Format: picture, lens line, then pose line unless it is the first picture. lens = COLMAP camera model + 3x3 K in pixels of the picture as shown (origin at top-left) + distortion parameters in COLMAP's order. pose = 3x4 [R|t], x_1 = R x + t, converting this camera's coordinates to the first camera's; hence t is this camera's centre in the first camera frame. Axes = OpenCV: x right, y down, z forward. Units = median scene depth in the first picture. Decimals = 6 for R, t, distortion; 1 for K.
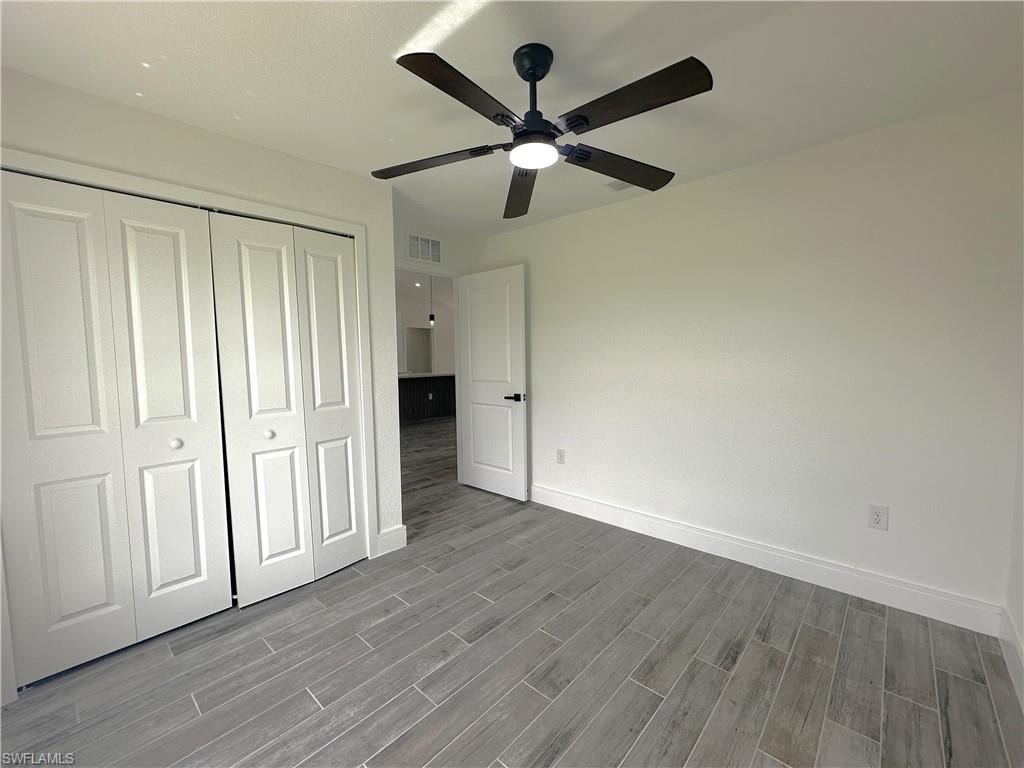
lens RADIAL K [[406.4, 0, 512.0], [0, 406.4, 384.0], [0, 0, 1]] dist [0.001802, 0.000115]
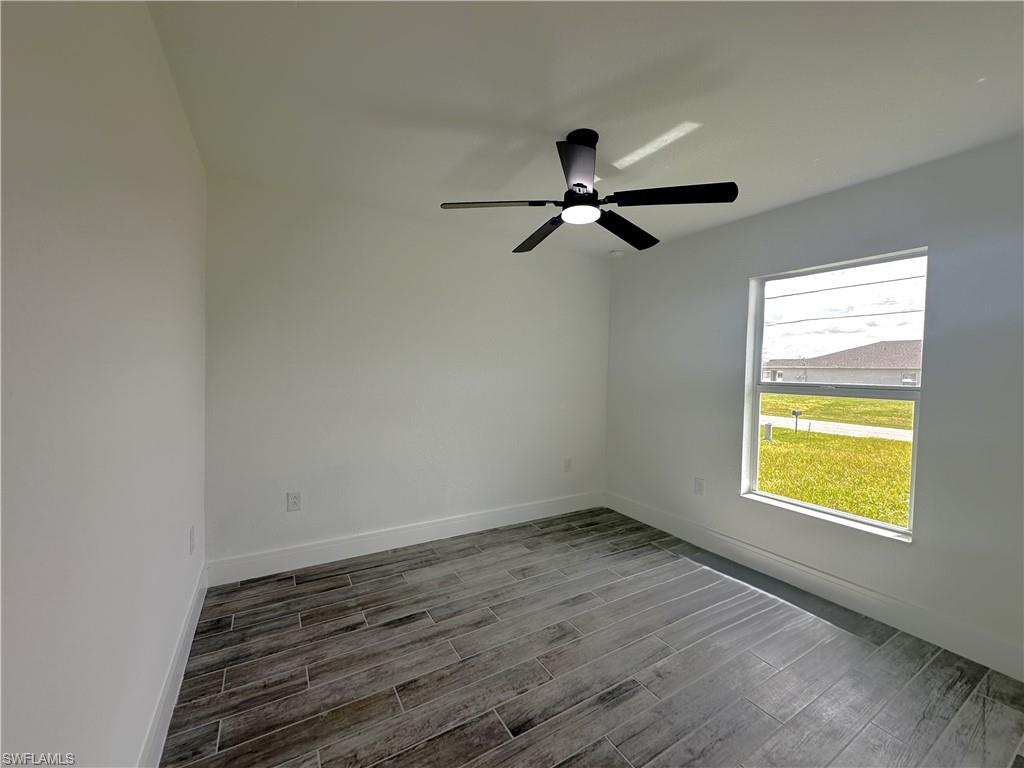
lens RADIAL K [[406.4, 0, 512.0], [0, 406.4, 384.0], [0, 0, 1]] dist [0.001802, 0.000115]
pose [[-0.956573, -0.014985, 0.291109, -0.099191], [0.014342, 0.995049, 0.098350, -0.137968], [-0.291141, 0.098254, -0.951621, 1.926133]]
